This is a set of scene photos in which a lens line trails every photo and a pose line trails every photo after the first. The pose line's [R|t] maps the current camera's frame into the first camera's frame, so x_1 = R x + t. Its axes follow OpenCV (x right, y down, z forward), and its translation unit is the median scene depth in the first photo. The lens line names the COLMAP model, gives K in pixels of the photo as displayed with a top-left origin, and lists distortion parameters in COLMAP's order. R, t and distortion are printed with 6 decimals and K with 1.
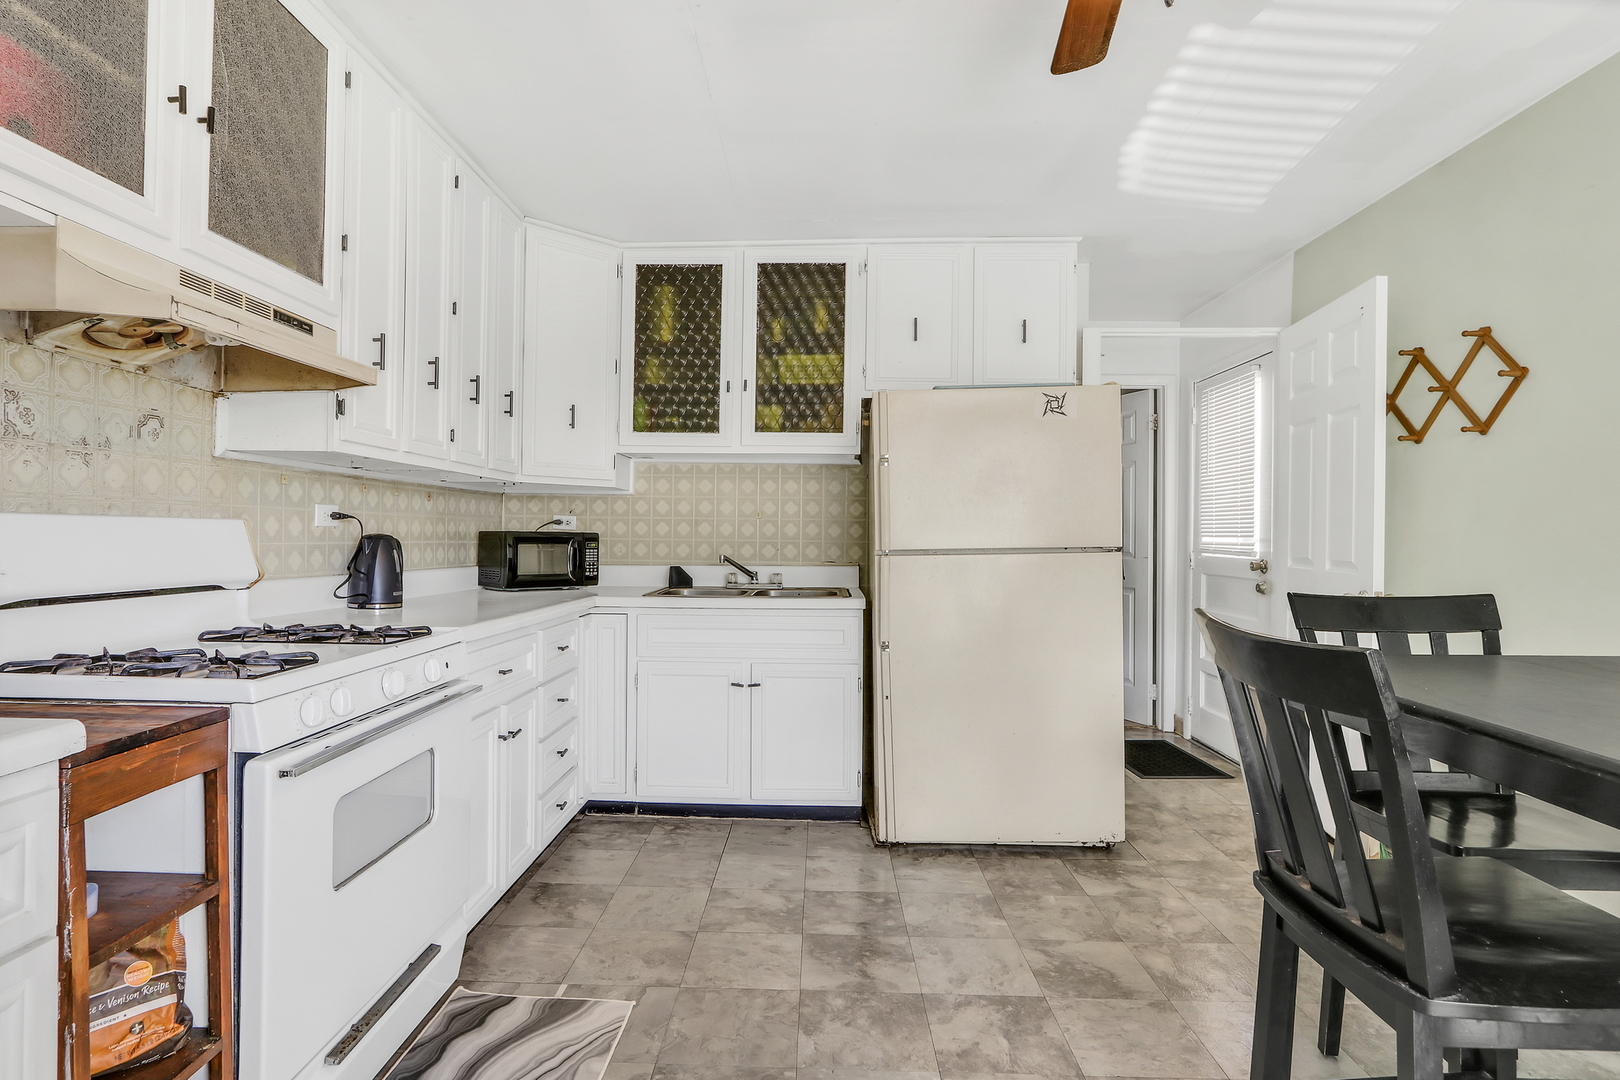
lens RADIAL K [[818.9, 0, 796.2], [0, 818.9, 534.5], [0, 0, 1]] dist [-0.003186, -0.000224]
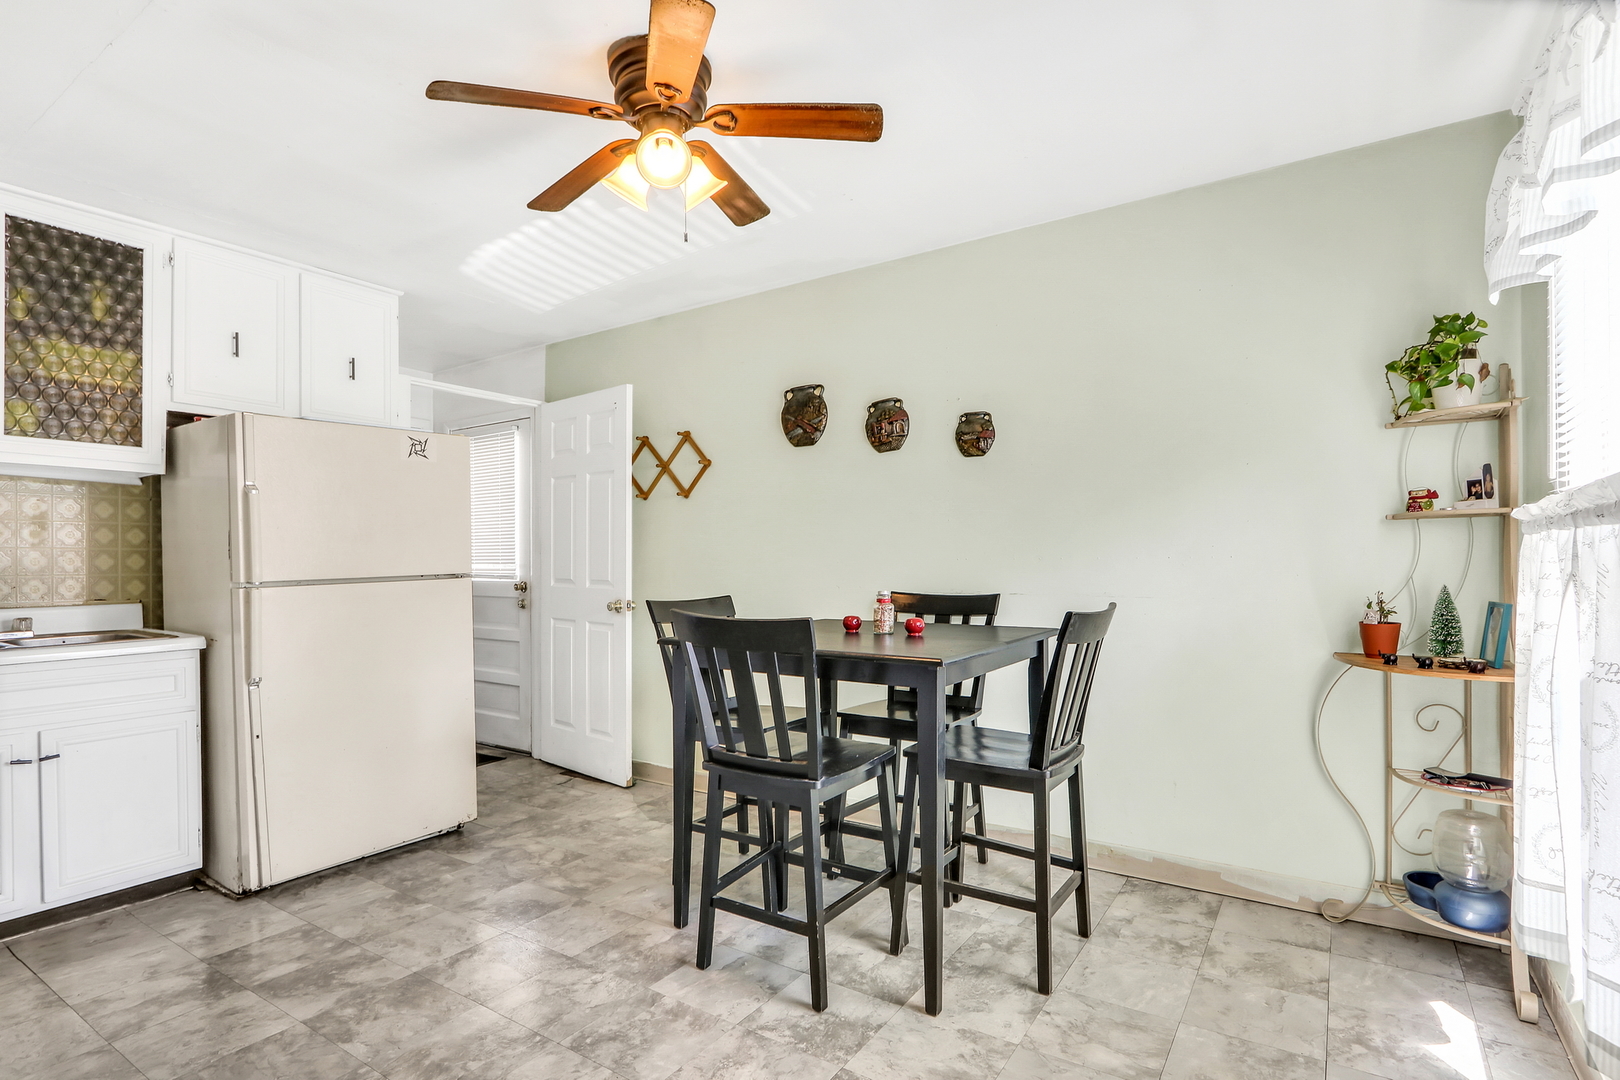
lens RADIAL K [[818.9, 0, 771.9], [0, 818.9, 565.3], [0, 0, 1]] dist [-0.003186, -0.000224]
pose [[0.548975, -0.014621, 0.835711, -0.368911], [0.010340, 0.999889, 0.010701, -0.004510], [-0.835775, 0.002767, 0.549065, -0.022779]]
